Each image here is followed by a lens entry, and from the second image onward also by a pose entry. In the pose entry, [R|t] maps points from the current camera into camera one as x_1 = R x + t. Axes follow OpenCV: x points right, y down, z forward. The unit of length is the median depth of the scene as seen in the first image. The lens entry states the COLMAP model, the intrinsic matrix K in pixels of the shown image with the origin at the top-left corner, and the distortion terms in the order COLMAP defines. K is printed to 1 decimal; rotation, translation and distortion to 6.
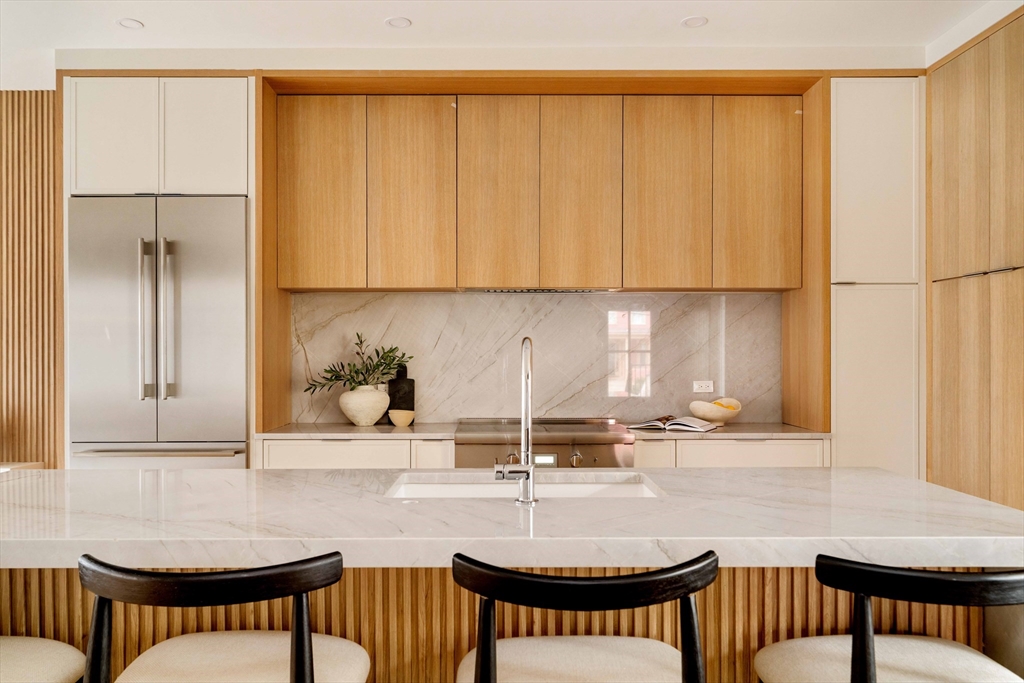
lens RADIAL K [[773.1, 0, 514.4], [0, 773.1, 351.4], [0, 0, 1]] dist [-0.008168, 0.006144]
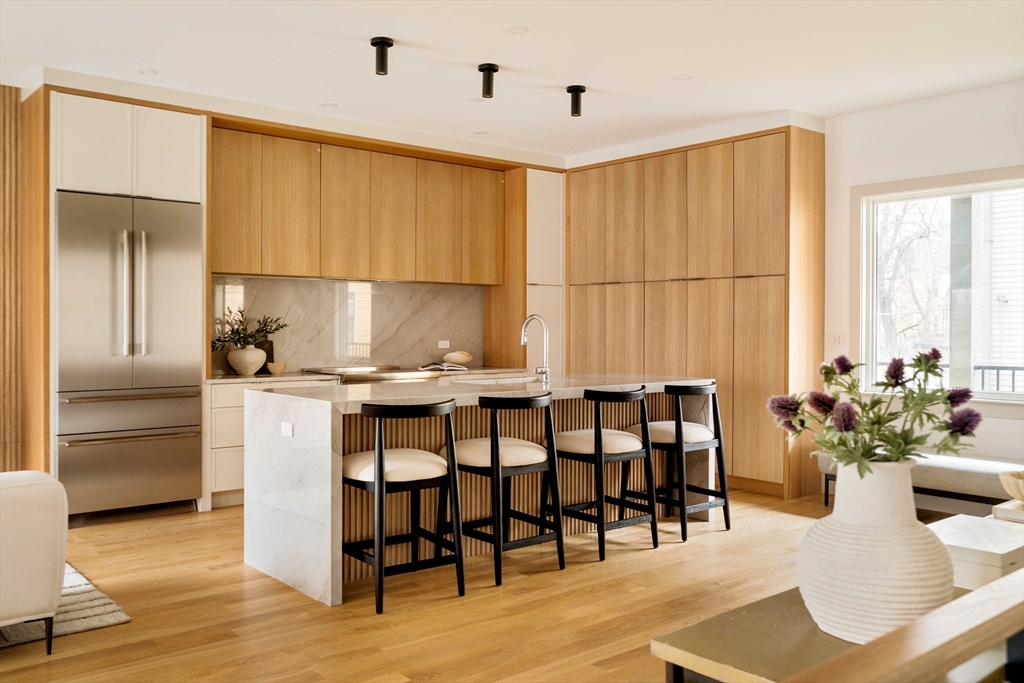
lens RADIAL K [[867.7, 0, 505.4], [0, 867.7, 333.9], [0, 0, 1]] dist [0.009568, -0.011813]
pose [[0.770086, -0.000996, 0.637939, -0.898707], [-0.004824, 0.999961, 0.007384, 0.012031], [-0.637922, -0.008764, 0.770051, -0.505797]]
